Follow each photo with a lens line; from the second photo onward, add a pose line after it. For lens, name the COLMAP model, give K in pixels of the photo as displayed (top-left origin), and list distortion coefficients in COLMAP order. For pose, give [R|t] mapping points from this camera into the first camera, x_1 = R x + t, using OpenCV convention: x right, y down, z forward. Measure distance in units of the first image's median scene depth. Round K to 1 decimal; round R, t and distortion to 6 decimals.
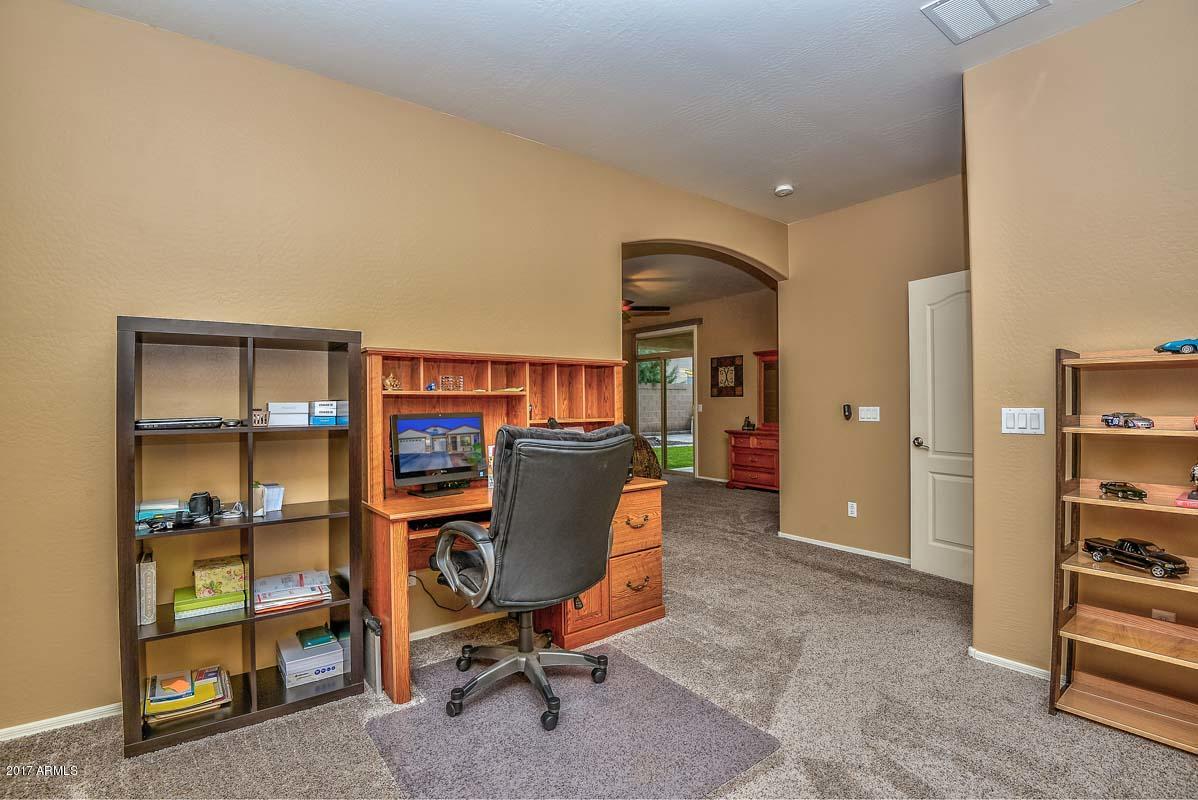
lens RADIAL K [[554.8, 0, 599.0], [0, 554.8, 400.0], [0, 0, 1]] dist [-0.020566, -0.012842]
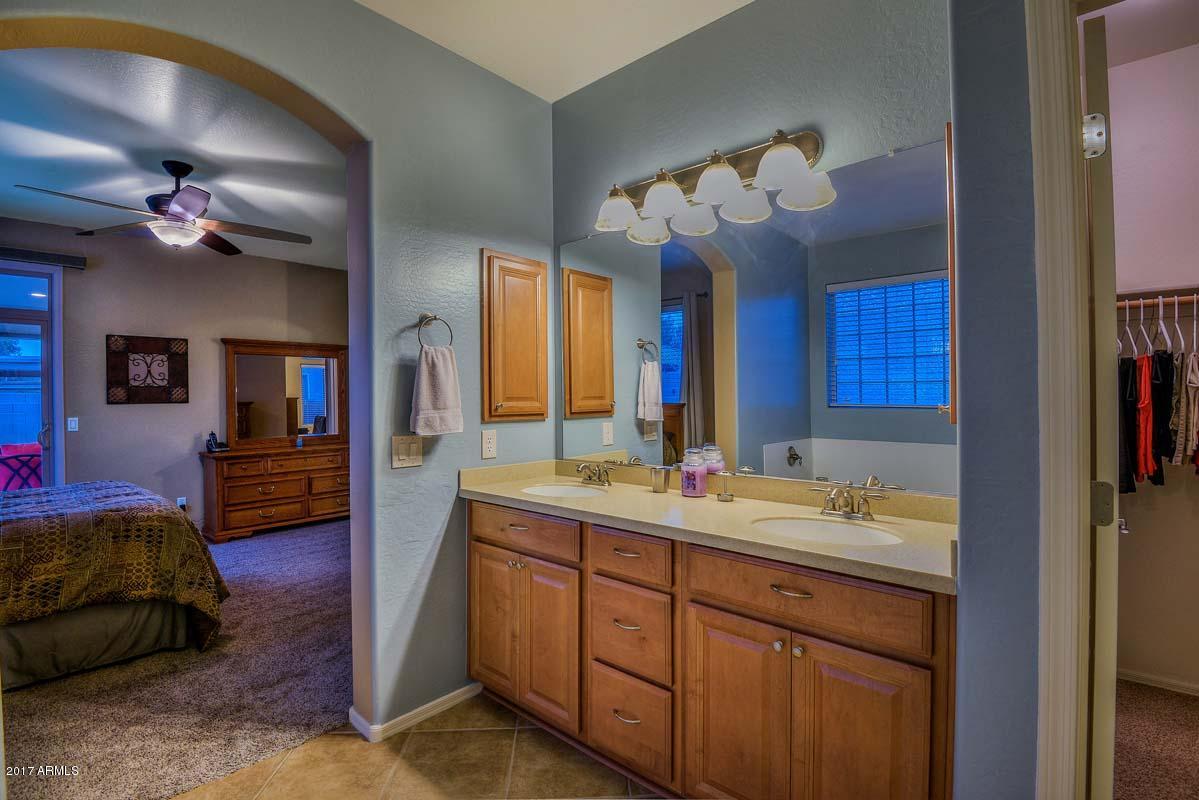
lens RADIAL K [[555.3, 0, 599.5], [0, 555.3, 400.0], [0, 0, 1]] dist [-0.020566, -0.012842]
pose [[-0.190964, 0.003935, 0.981589, -0.454576], [0.004716, 0.999984, -0.003092, -0.005196], [-0.981586, 0.004038, -0.190980, 0.636656]]
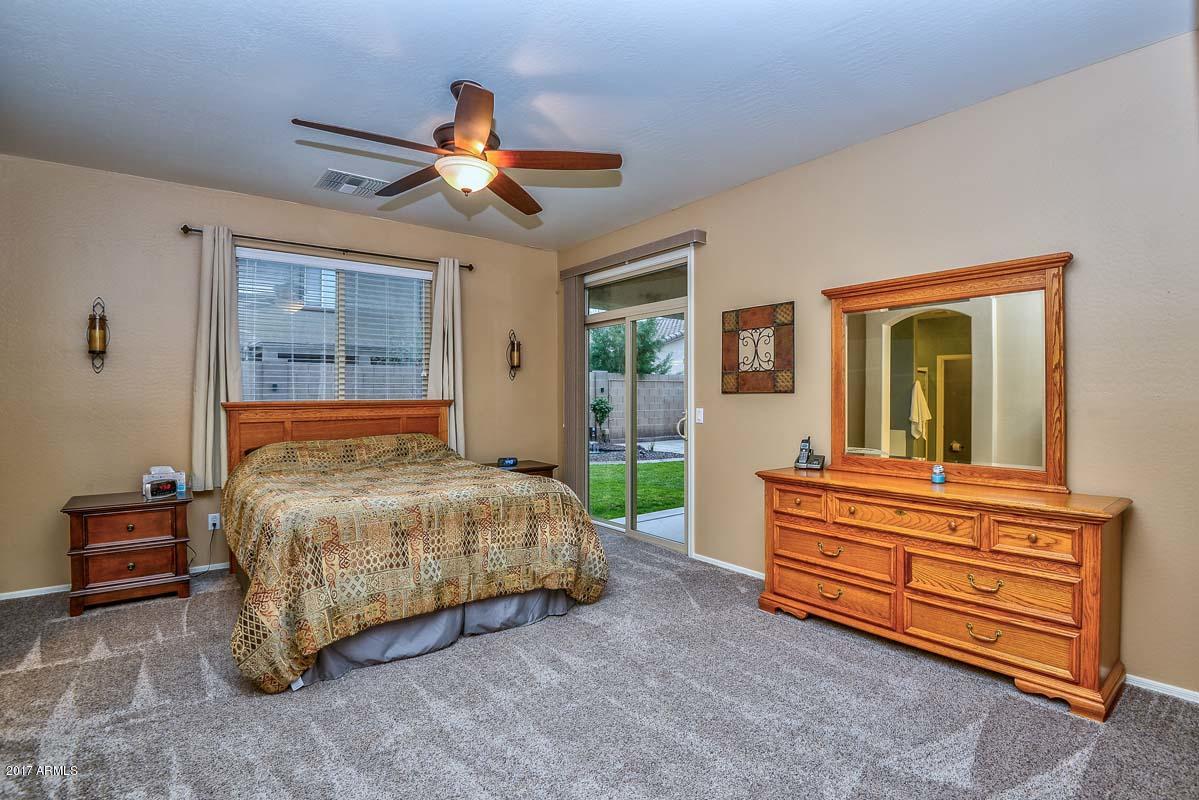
lens RADIAL K [[555.3, 0, 599.5], [0, 555.3, 400.0], [0, 0, 1]] dist [-0.020566, -0.012842]
pose [[0.999959, 0.008811, -0.002230, 0.100801], [-0.008791, 0.999921, 0.008972, -0.003053], [0.002309, -0.008952, 0.999957, 0.539146]]
